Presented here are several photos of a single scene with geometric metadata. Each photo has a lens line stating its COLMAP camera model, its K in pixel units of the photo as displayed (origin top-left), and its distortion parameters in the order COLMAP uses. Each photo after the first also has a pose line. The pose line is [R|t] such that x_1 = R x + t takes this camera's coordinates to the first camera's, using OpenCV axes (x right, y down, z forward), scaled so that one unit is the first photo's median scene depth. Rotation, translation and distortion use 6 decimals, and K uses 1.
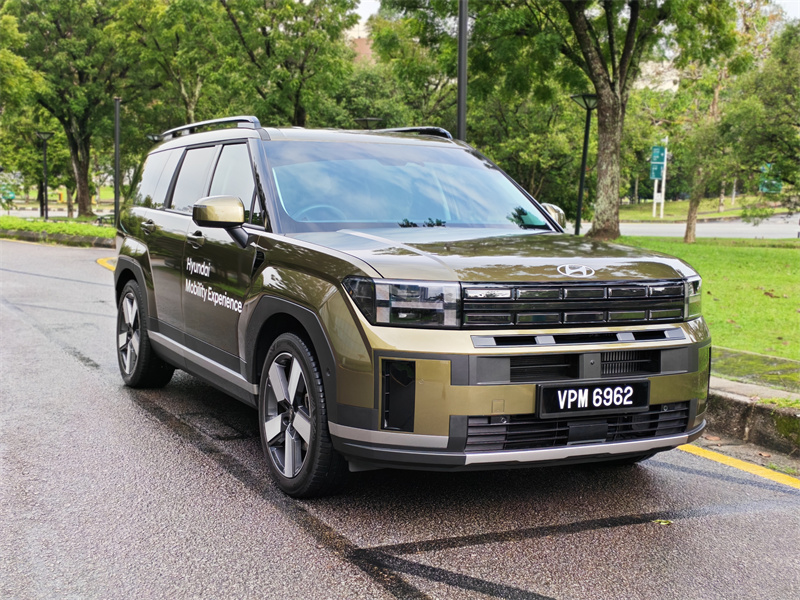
lens RADIAL K [[1102.6, 0, 397.2], [0, 1102.6, 321.9], [0, 0, 1]] dist [0.077719, 0.056301]
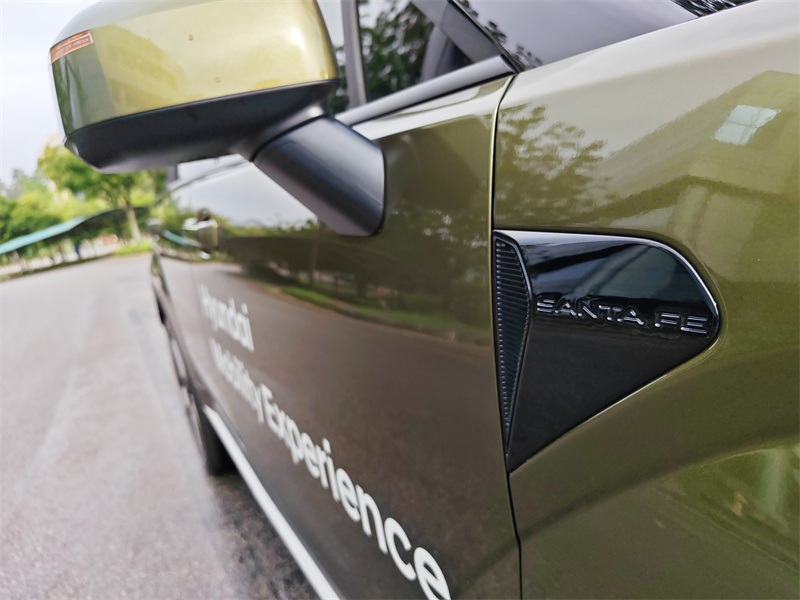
lens RADIAL K [[554.6, 0, 399.0], [0, 554.6, 308.2], [0, 0, 1]] dist [0.070968, -0.072797]
pose [[0.973381, -0.228017, -0.023178, -0.162586], [0.229158, 0.966518, 0.115450, -0.078678], [-0.003922, -0.117689, 0.993043, 1.100047]]
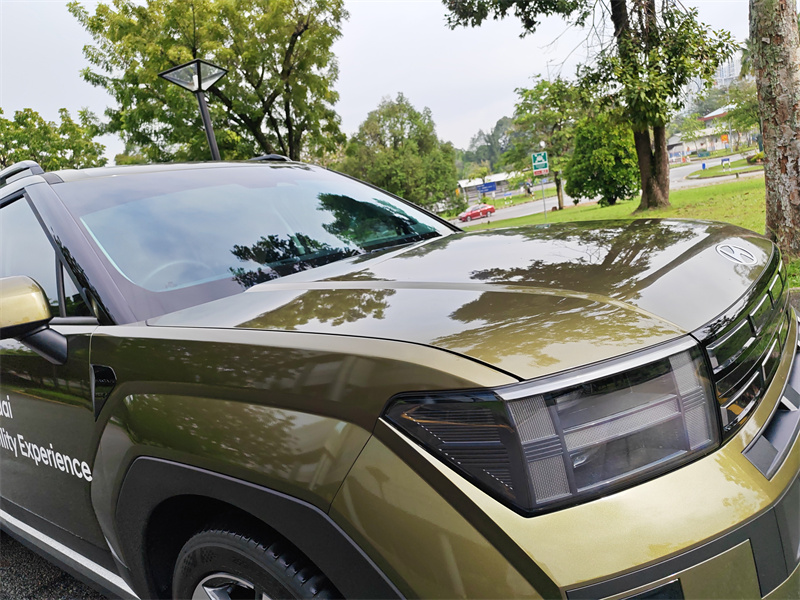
lens RADIAL K [[555.7, 0, 400.0], [0, 555.7, 300.0], [0, 0, 1]] dist [0.072594, -0.077403]
pose [[0.890997, -0.254002, 0.376309, -0.105695], [0.257805, 0.965320, 0.041162, -0.079326], [-0.373713, 0.060339, 0.925580, 0.815527]]
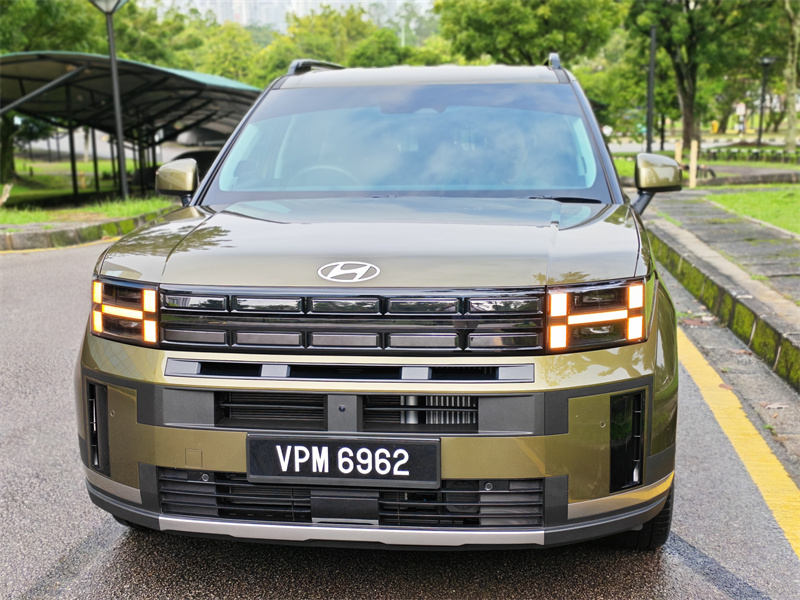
lens RADIAL K [[1102.6, 0, 397.2], [0, 1102.6, 321.9], [0, 0, 1]] dist [0.077719, 0.056301]
pose [[0.826895, 0.064451, -0.558650, 0.579323], [-0.028926, 0.996970, 0.072204, -0.066588], [0.561611, -0.043546, 0.826255, 0.456891]]
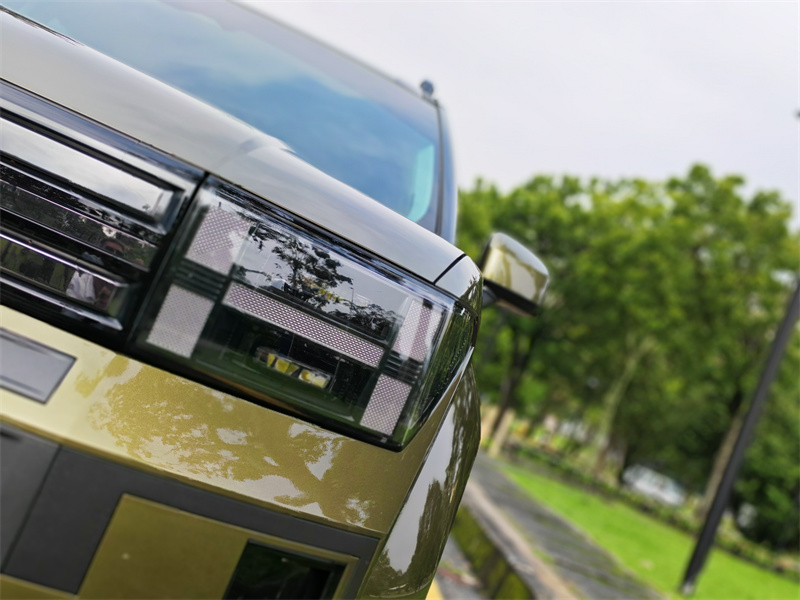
lens RADIAL K [[1102.6, 0, 397.2], [0, 1102.6, 321.9], [0, 0, 1]] dist [0.077719, 0.056301]
pose [[0.836855, 0.317797, -0.445734, 0.426627], [-0.420687, 0.894351, -0.152181, 0.005782], [0.350280, 0.314868, 0.882135, 0.882740]]
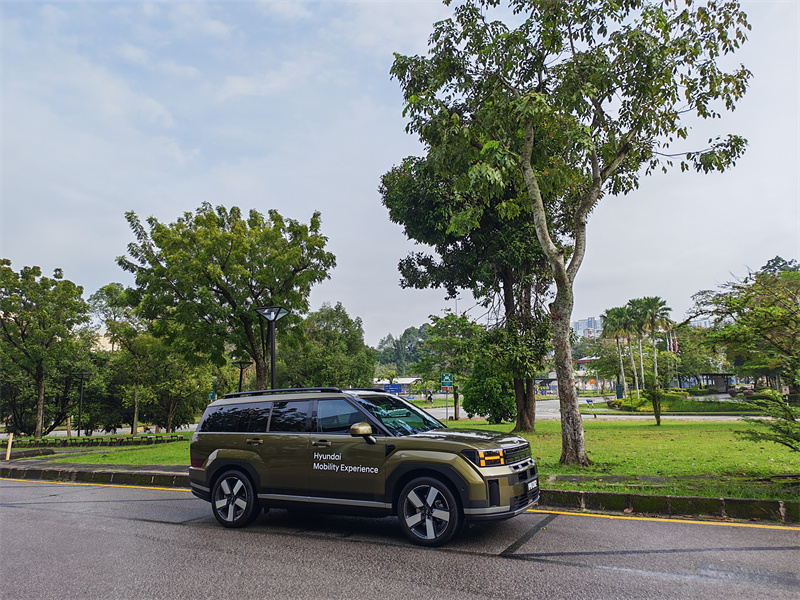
lens RADIAL K [[554.6, 0, 399.0], [0, 554.6, 308.2], [0, 0, 1]] dist [0.070968, -0.072797]
pose [[0.821967, 0.042668, 0.567935, -0.959998], [0.117281, 0.963137, -0.242099, -0.063657], [-0.557329, 0.265605, 0.786663, -0.082859]]
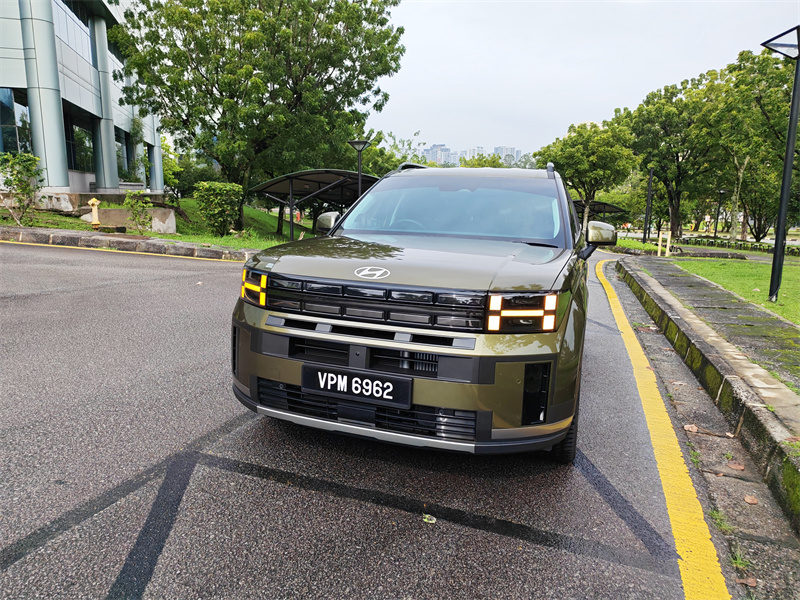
lens RADIAL K [[555.7, 0, 400.0], [0, 555.7, 300.0], [0, 0, 1]] dist [0.072594, -0.077403]
pose [[0.695921, 0.116038, -0.708681, 0.600866], [-0.103366, 0.992768, 0.061049, -0.057191], [0.710640, 0.030769, 0.702883, 0.627059]]
